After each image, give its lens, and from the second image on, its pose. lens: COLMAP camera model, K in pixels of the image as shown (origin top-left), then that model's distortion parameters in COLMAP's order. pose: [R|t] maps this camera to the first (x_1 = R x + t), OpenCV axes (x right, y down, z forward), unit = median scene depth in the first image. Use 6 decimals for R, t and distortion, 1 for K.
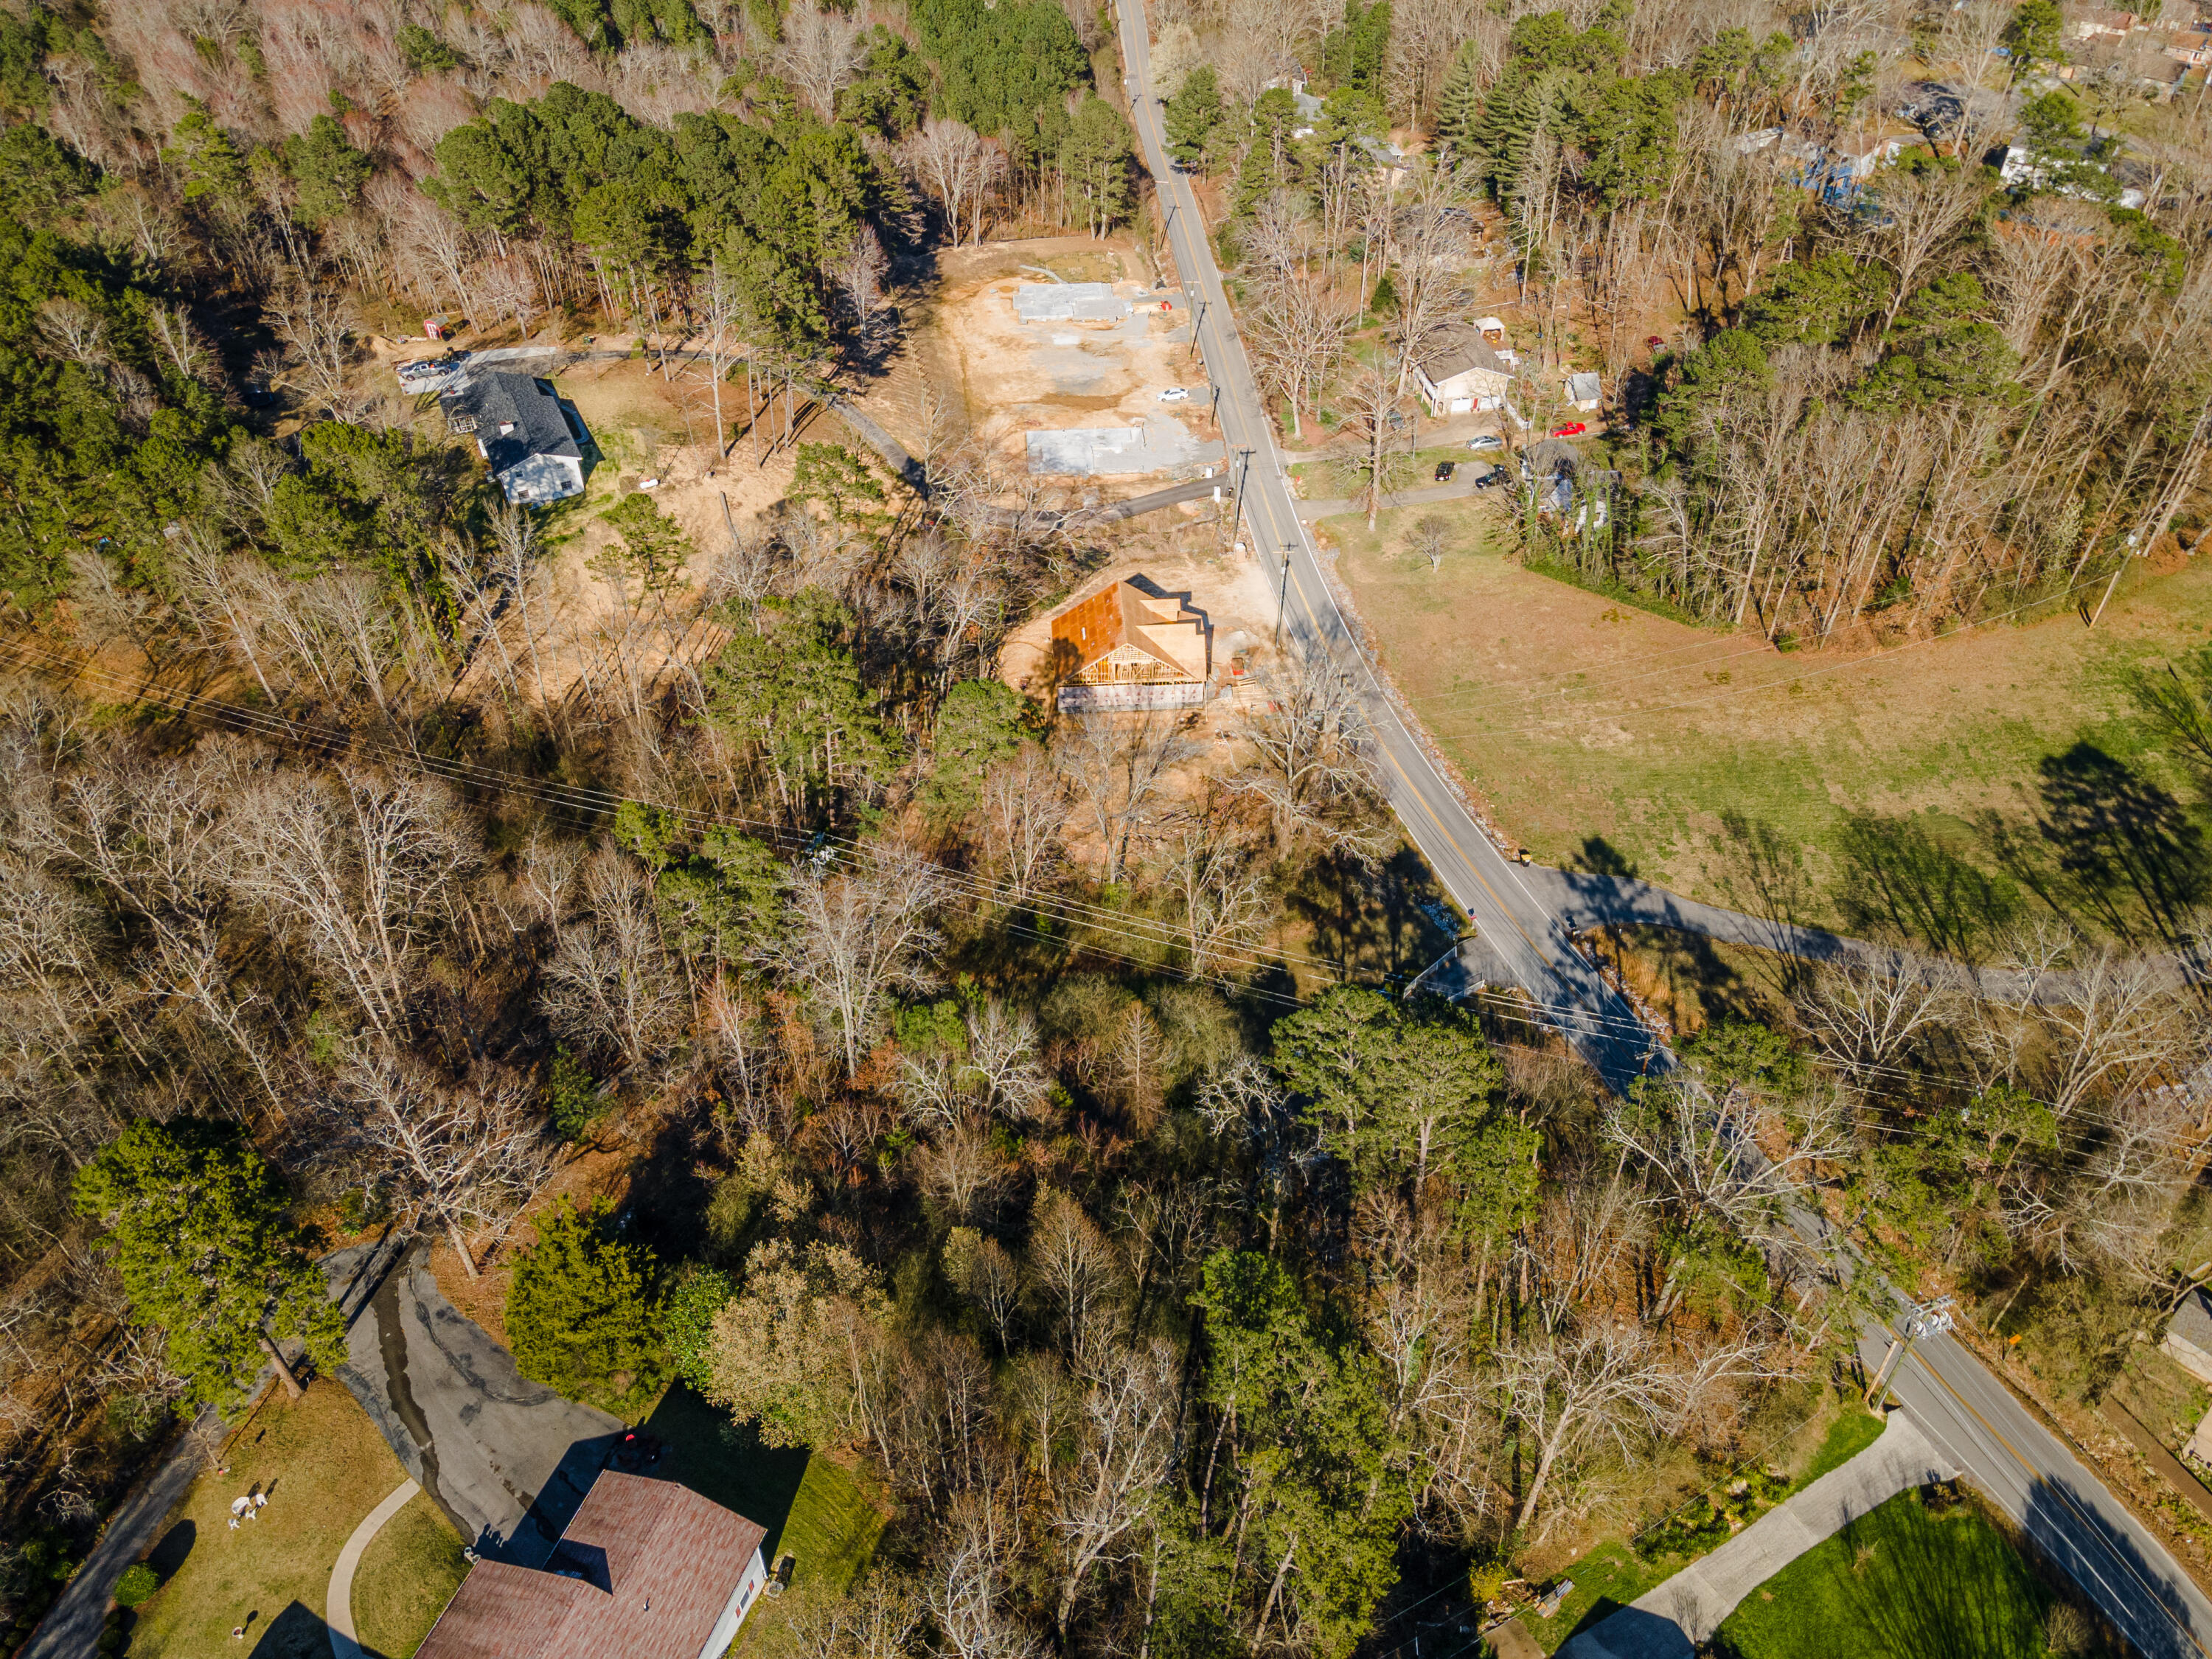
lens RADIAL K [[1615.4, 0, 1100.4], [0, 1615.4, 818.7], [0, 0, 1]] dist [0.025088, 0.022790]
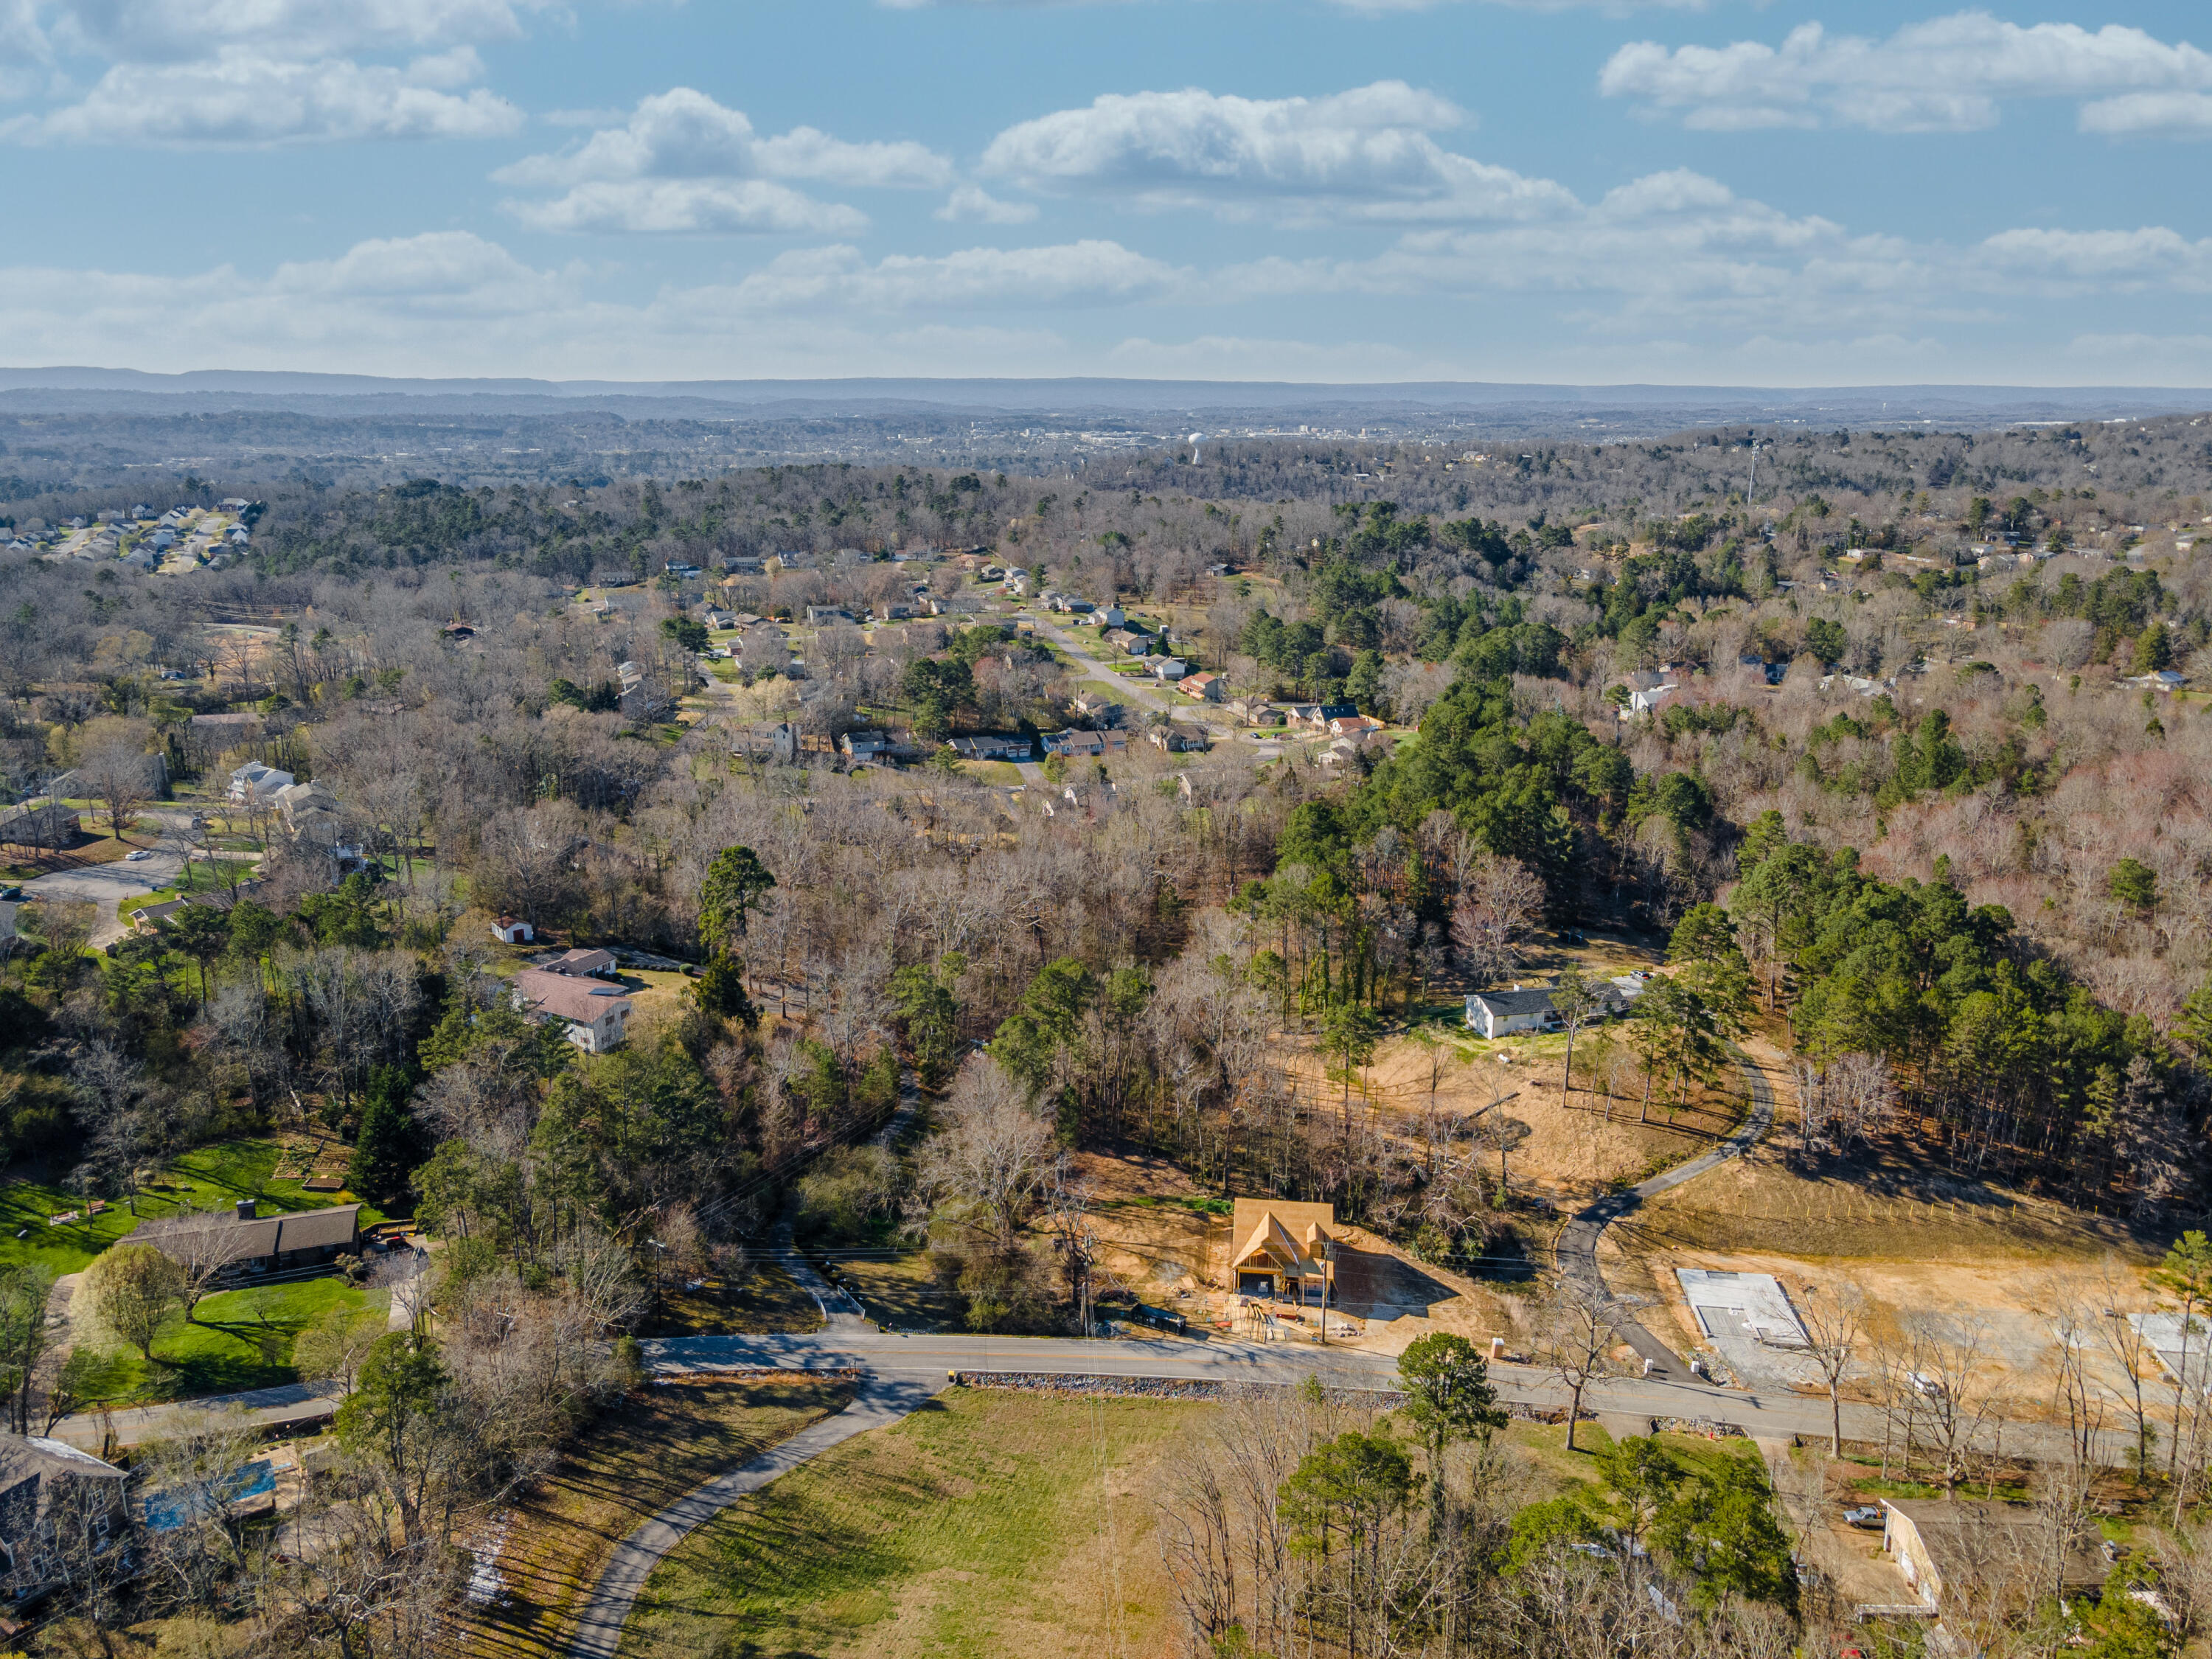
lens RADIAL K [[1615.4, 0, 1097.5], [0, 1615.4, 827.5], [0, 0, 1]] dist [0.025088, 0.022790]
pose [[-0.164890, 0.260573, -0.951269, 1.287146], [-0.645249, 0.700948, 0.303850, -0.695073], [0.745966, 0.663908, 0.052555, 0.751568]]
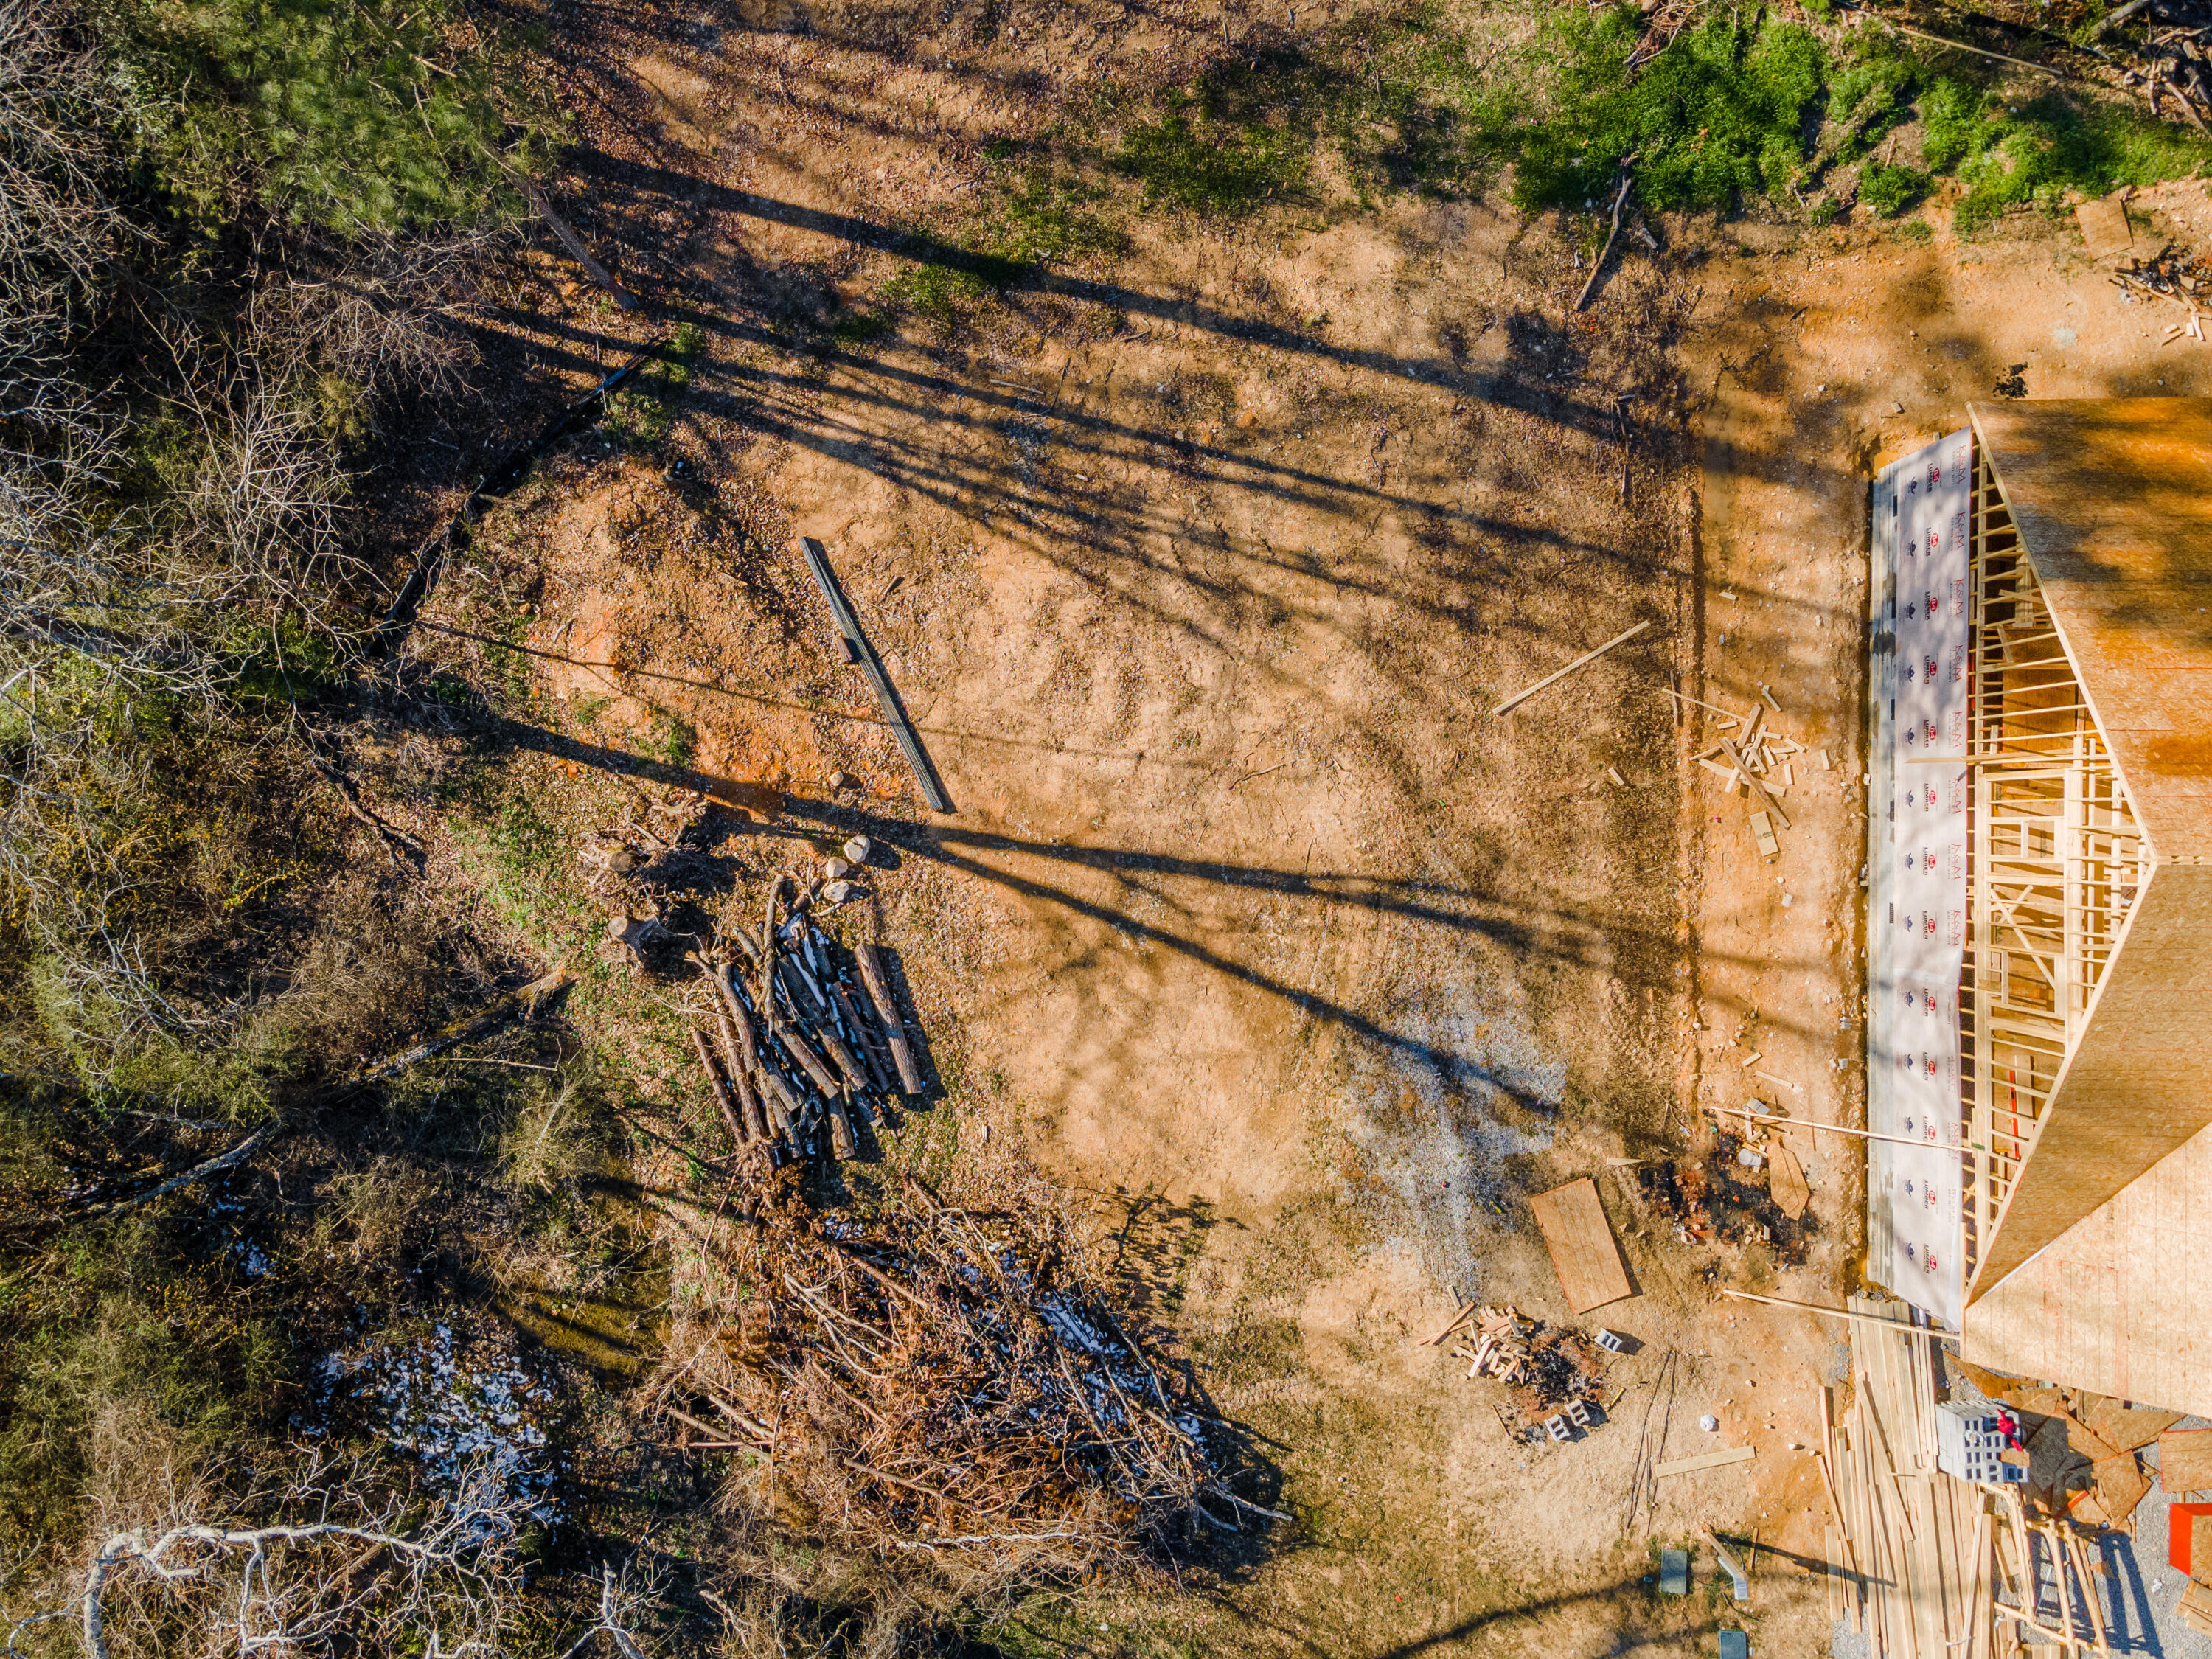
lens RADIAL K [[1548.3, 0, 1100.9], [0, 1548.3, 833.4], [0, 0, 1]] dist [0.028715, 0.011185]
pose [[-0.058332, 0.998241, 0.010560, 0.019722], [-0.628623, -0.044947, 0.776410, -0.171028], [0.775520, 0.038651, 0.630139, 0.962769]]
